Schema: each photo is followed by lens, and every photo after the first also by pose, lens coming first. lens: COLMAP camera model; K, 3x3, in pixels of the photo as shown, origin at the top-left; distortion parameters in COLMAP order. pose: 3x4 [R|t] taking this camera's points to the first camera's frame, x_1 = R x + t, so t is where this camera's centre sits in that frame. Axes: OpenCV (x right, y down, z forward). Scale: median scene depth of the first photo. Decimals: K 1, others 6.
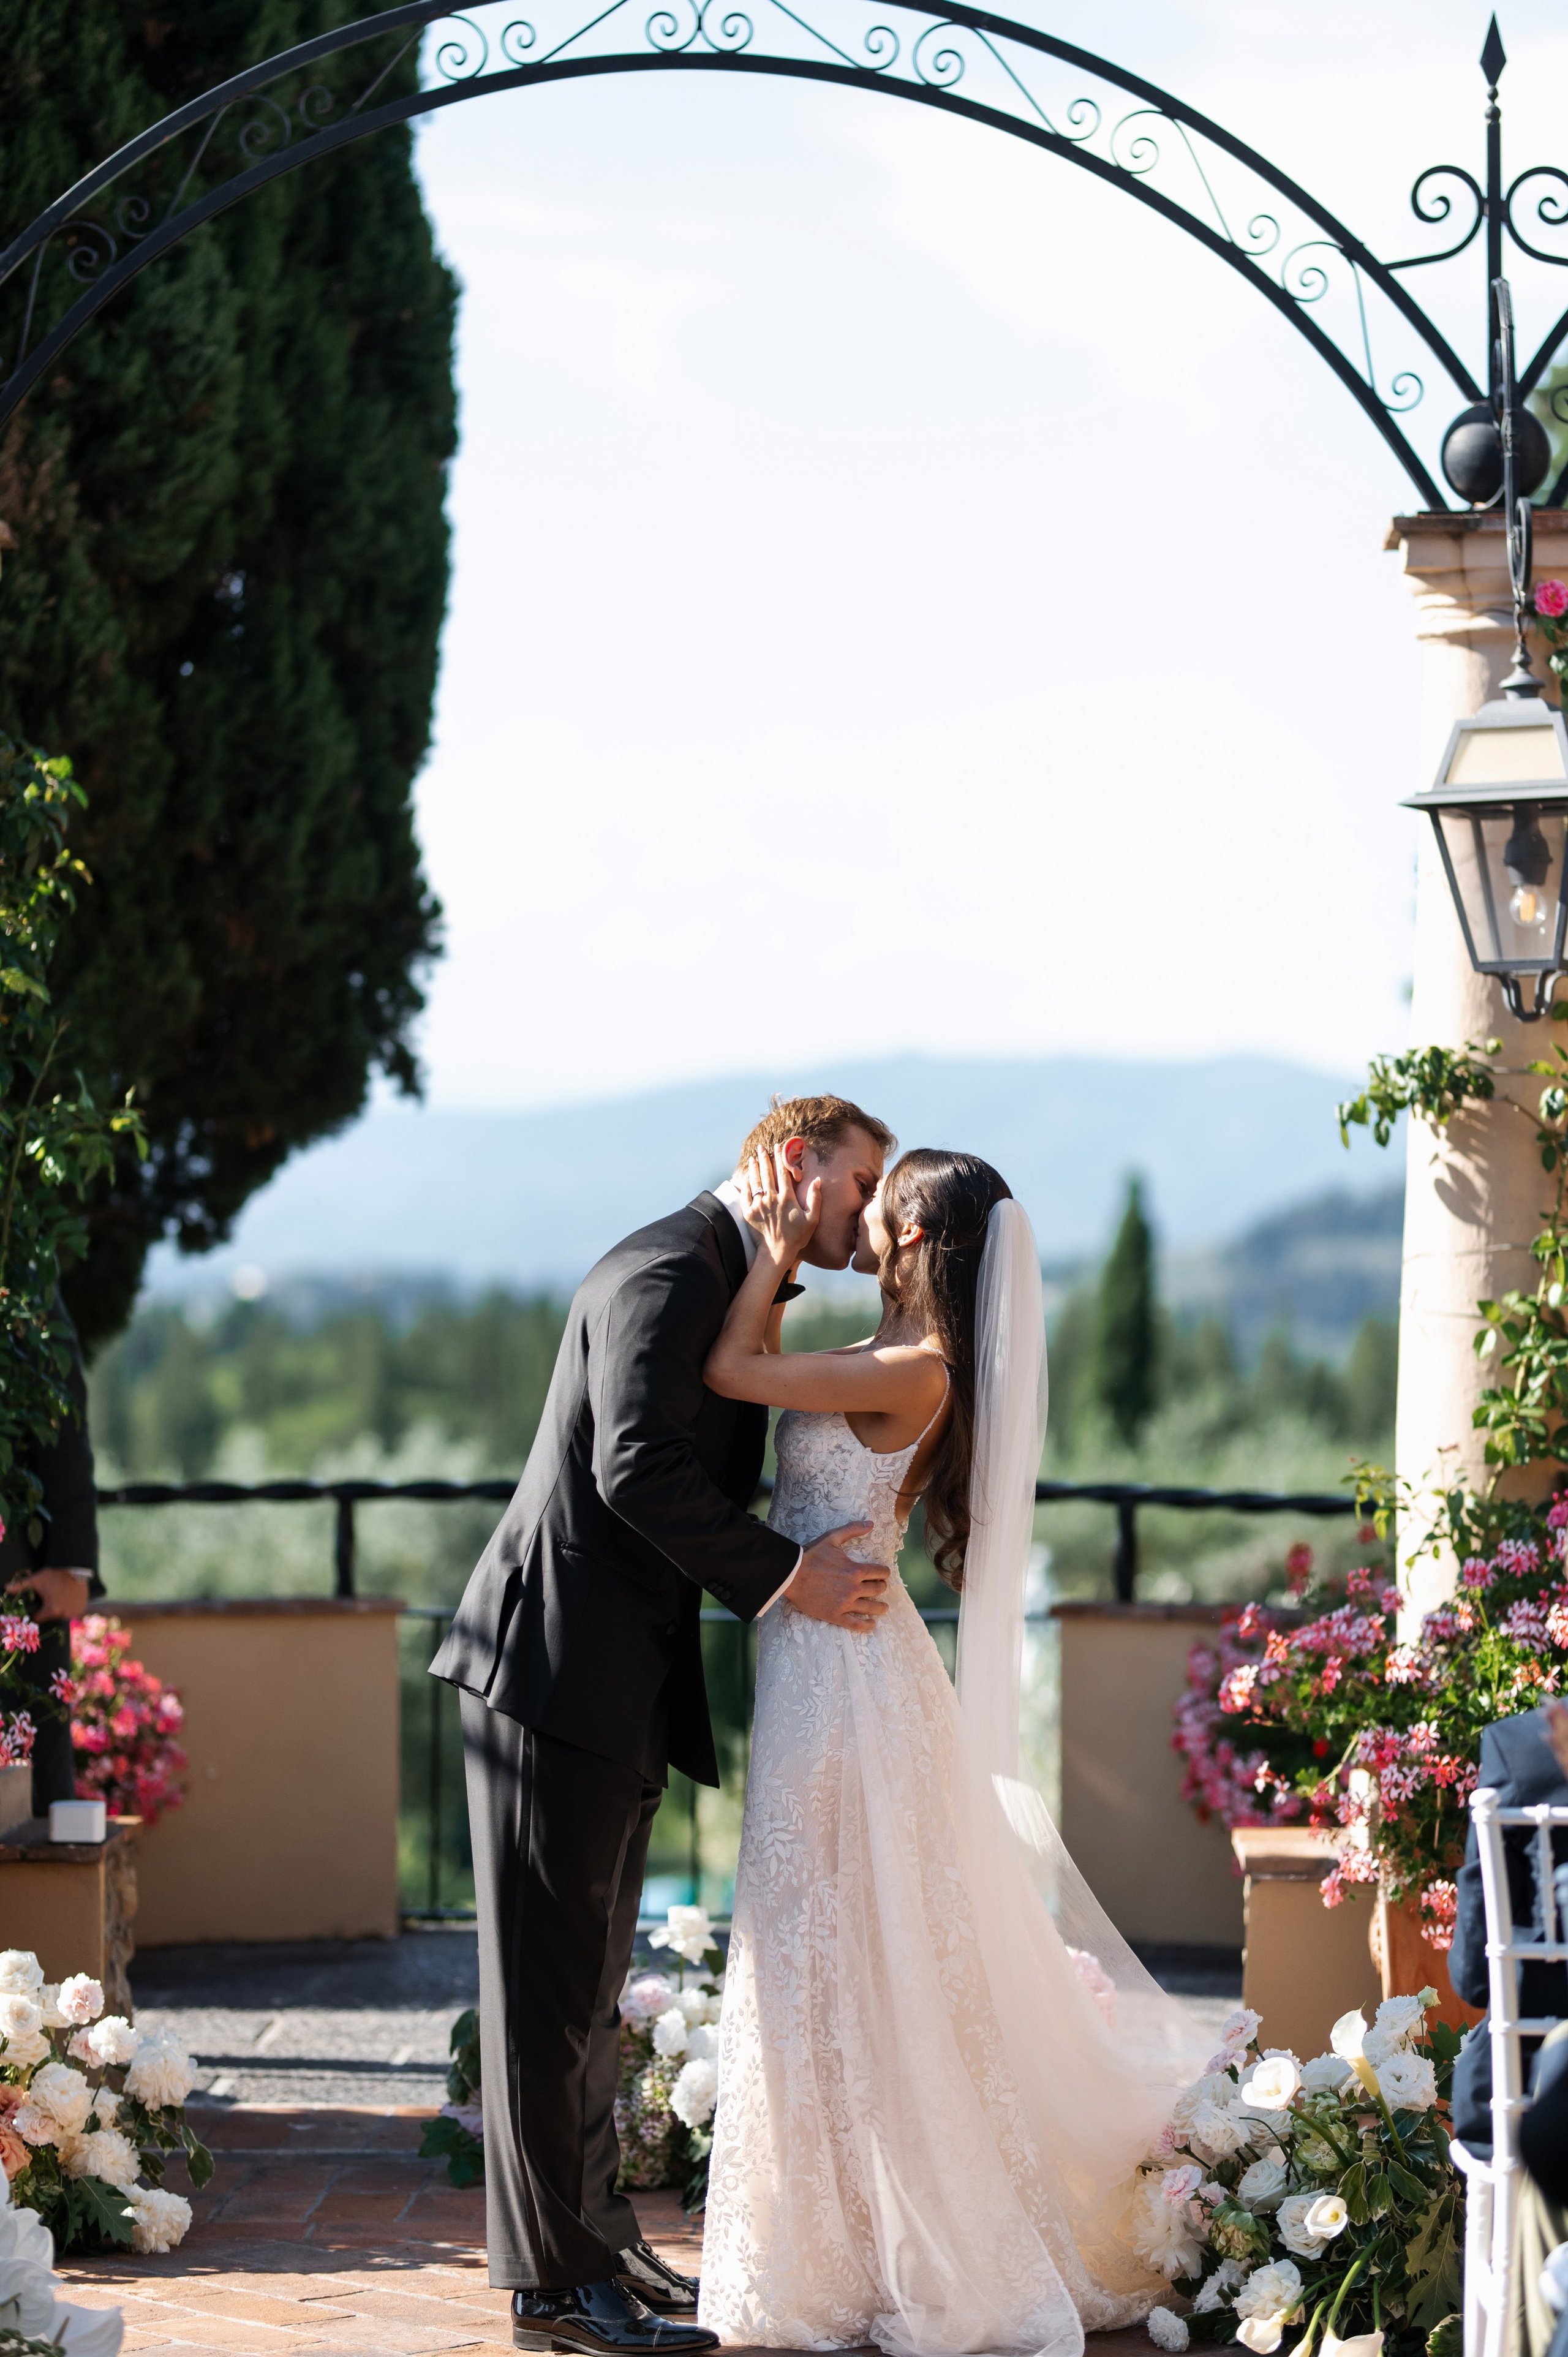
lens RADIAL K [[6136.2, 0, 784.0], [0, 6136.2, 1178.5], [0, 0, 1]] dist [-0.064019, -0.561070]
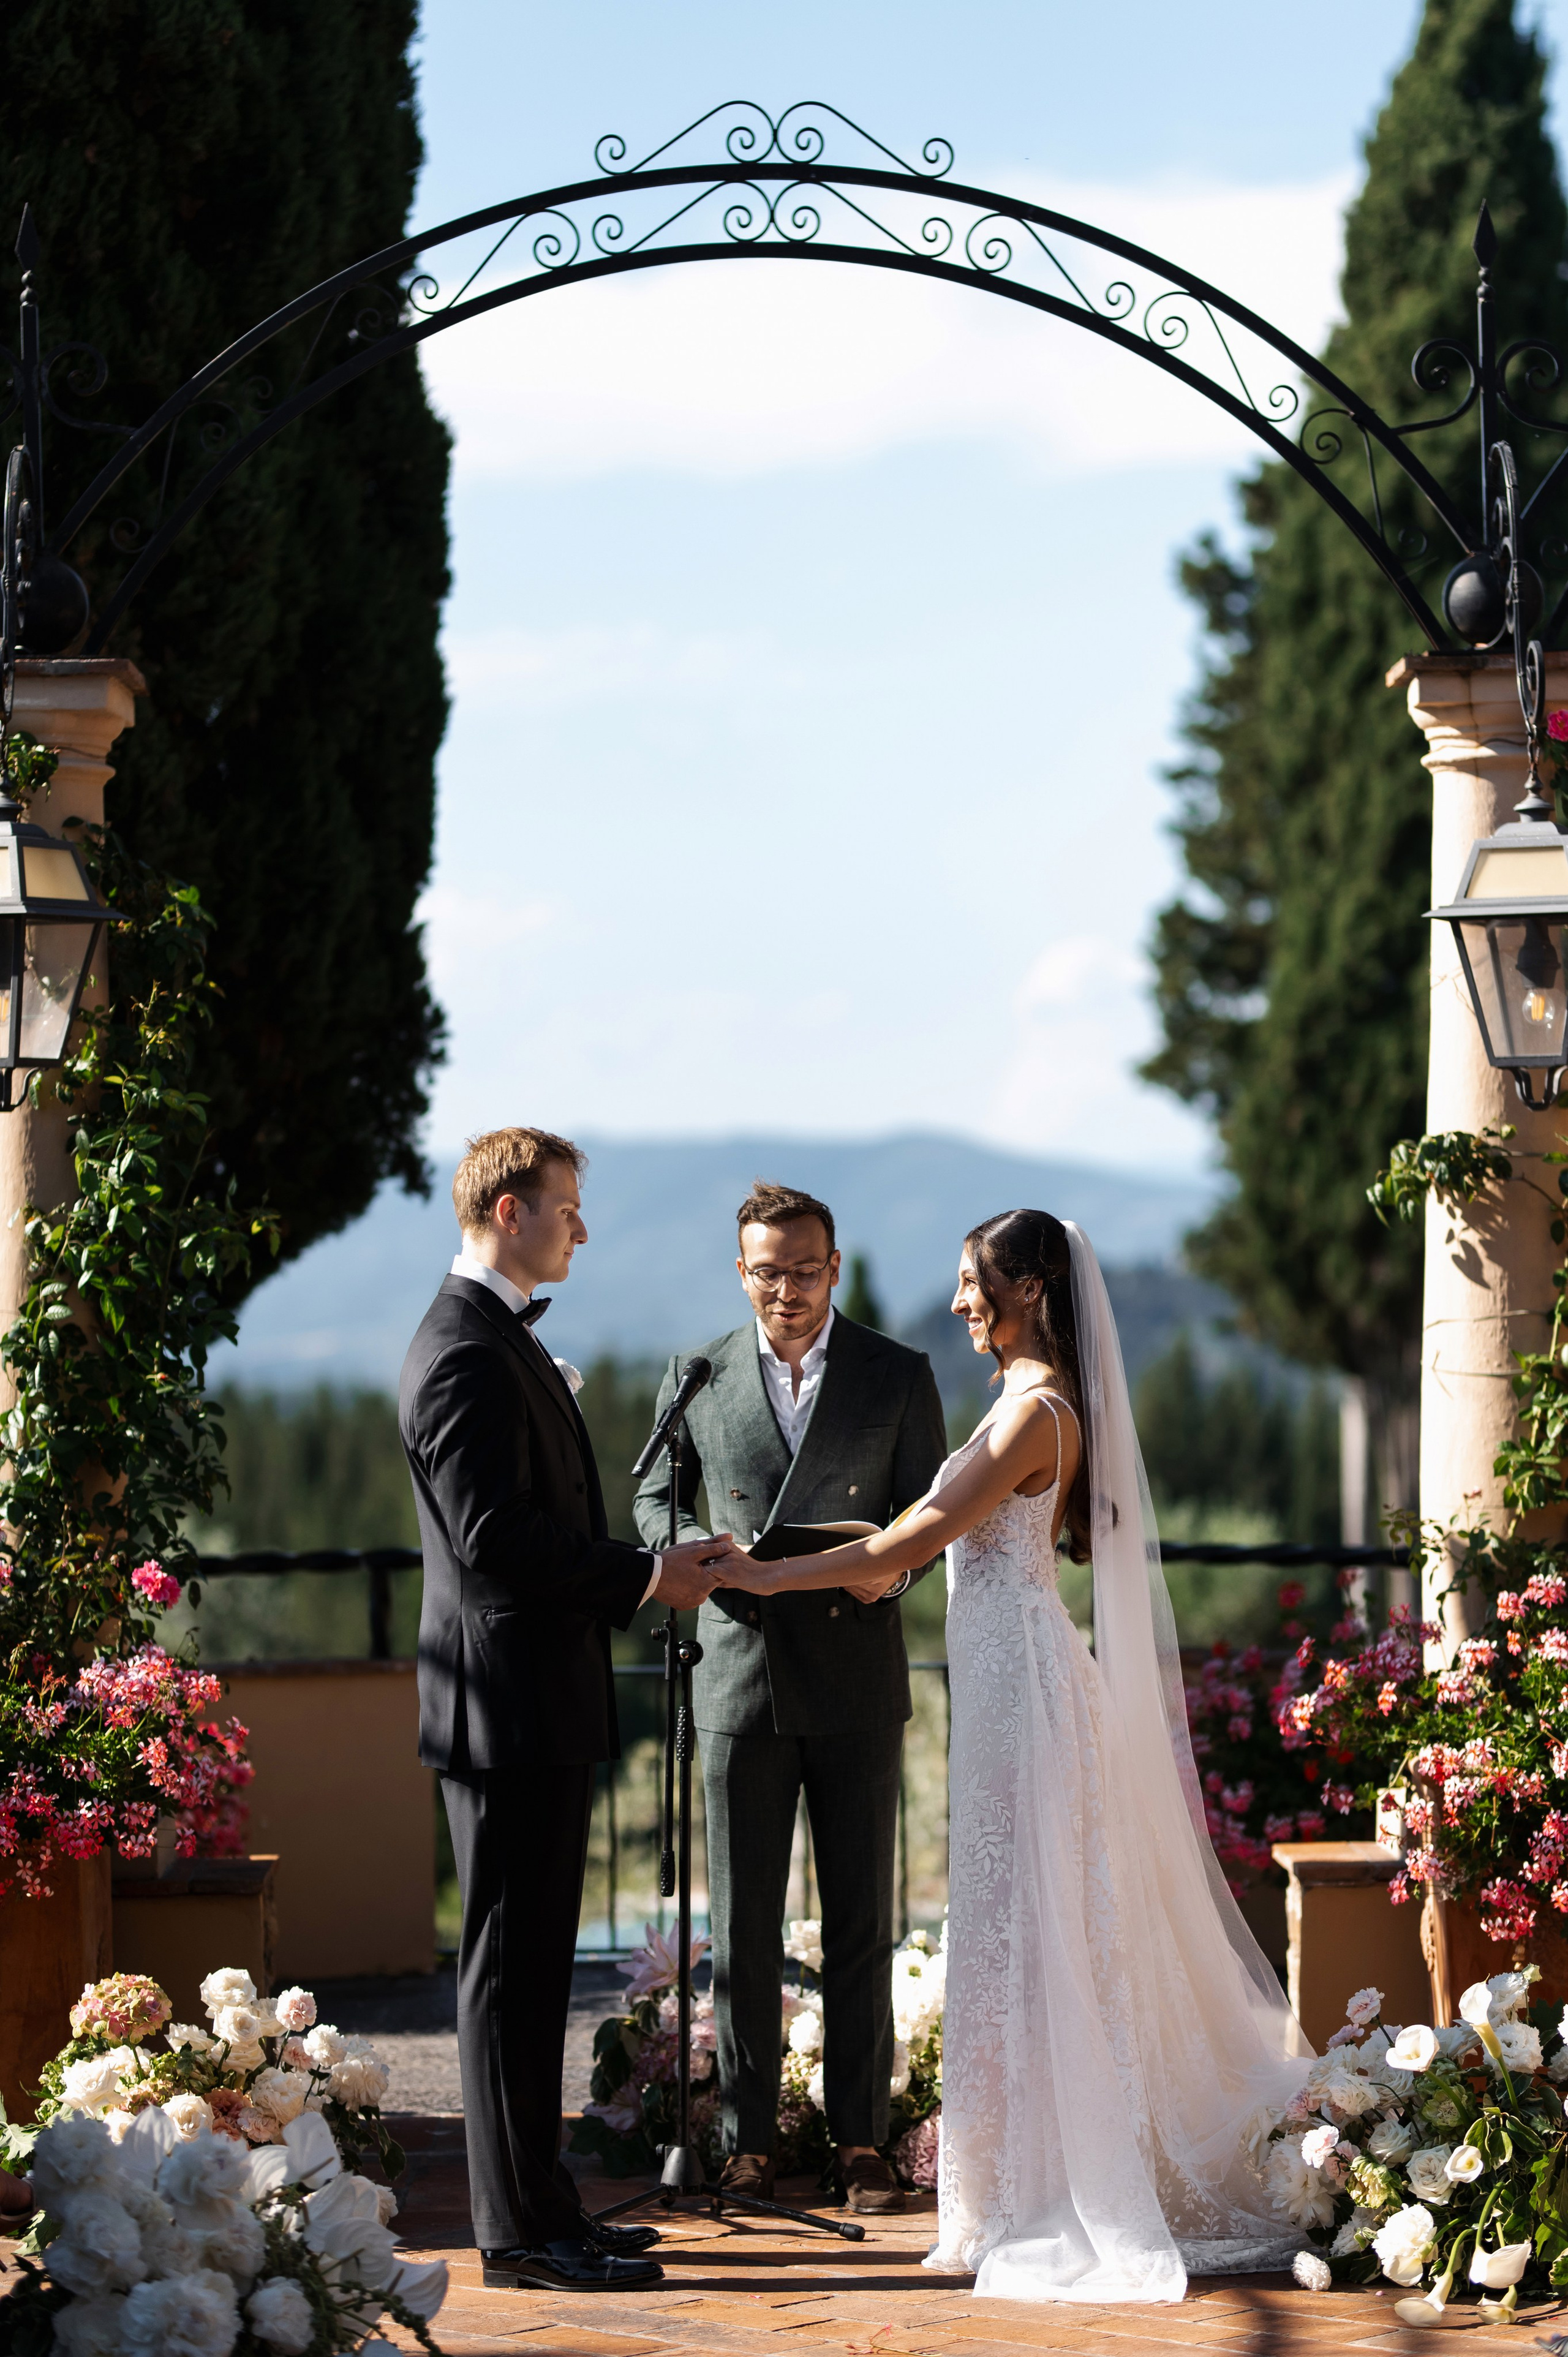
lens RADIAL K [[6136.2, 0, 784.0], [0, 6136.2, 1178.5], [0, 0, 1]] dist [-0.064019, -0.561070]
pose [[0.998484, -0.014874, 0.053000, -0.073467], [0.015626, 0.999782, -0.013817, 0.000150], [-0.052783, 0.014624, 0.998499, -0.102172]]
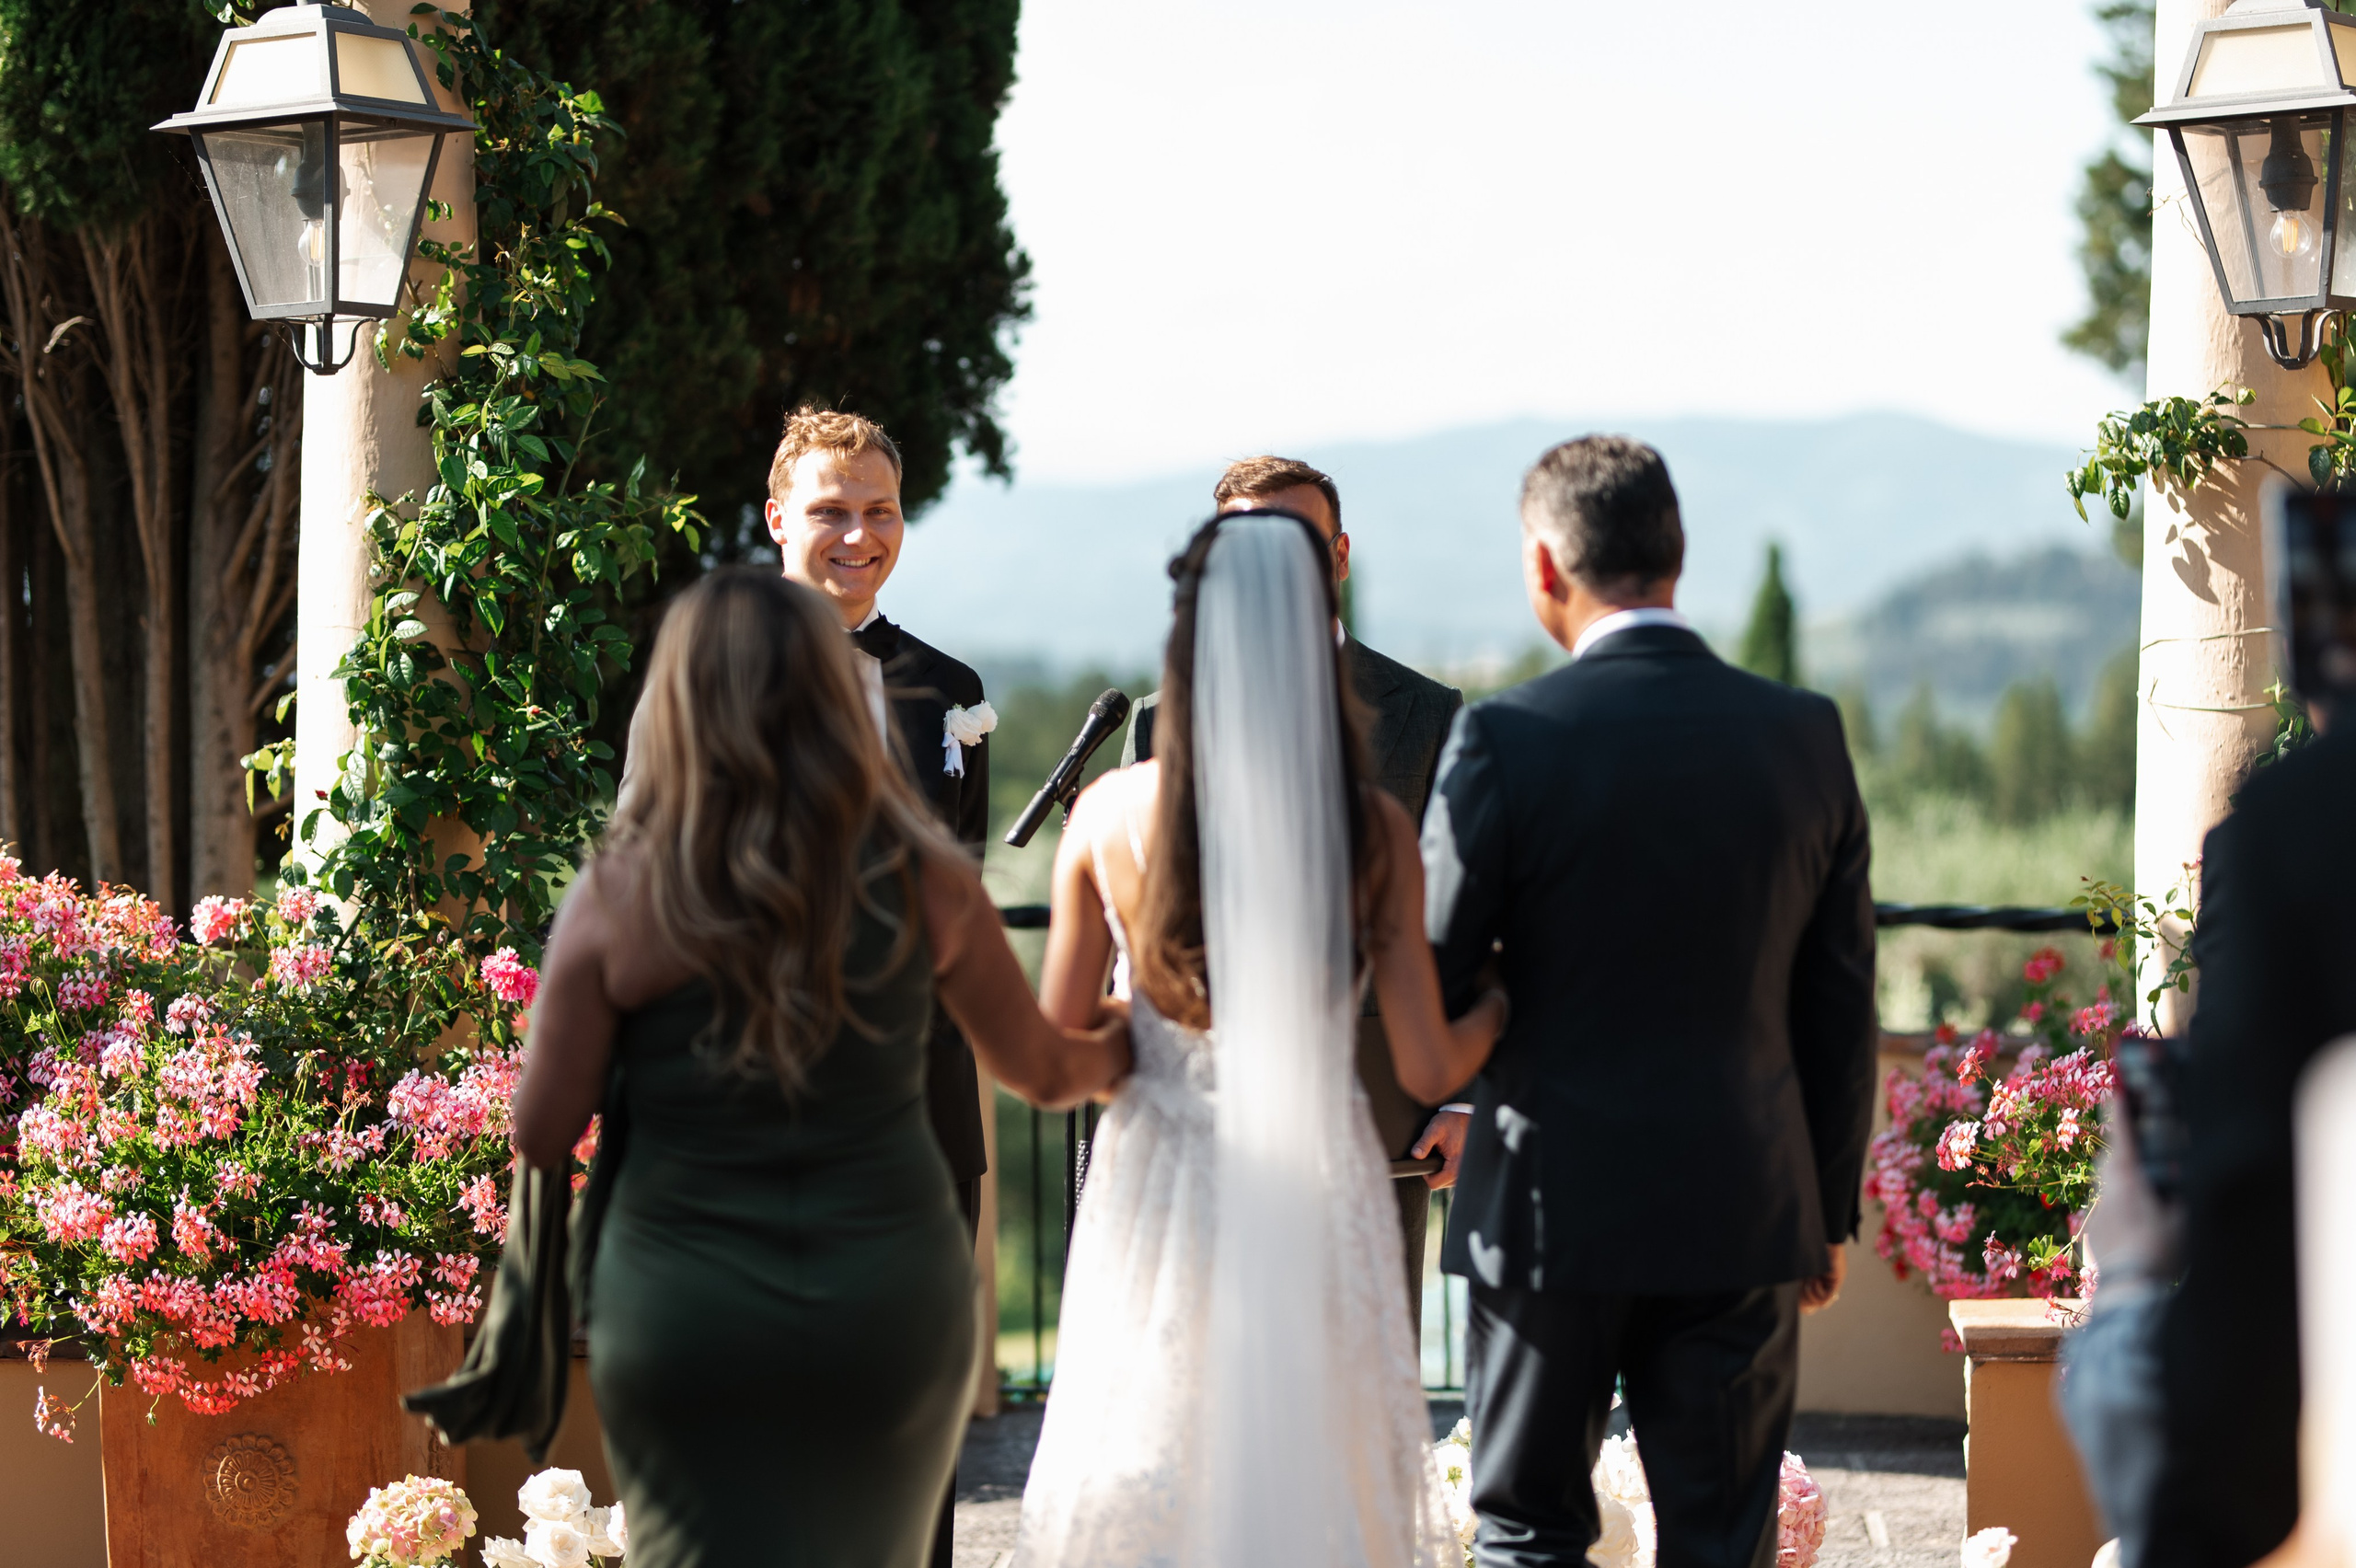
lens RADIAL K [[6365.5, 0, 1223.7], [0, 6365.5, 950.6], [0, 0, 1]] dist [-0.108935, 2.668869]
pose [[0.999560, -0.012879, -0.026725, -0.005378], [0.014510, 0.997986, 0.061748, -0.001485], [0.025876, -0.062109, 0.997734, 0.095101]]
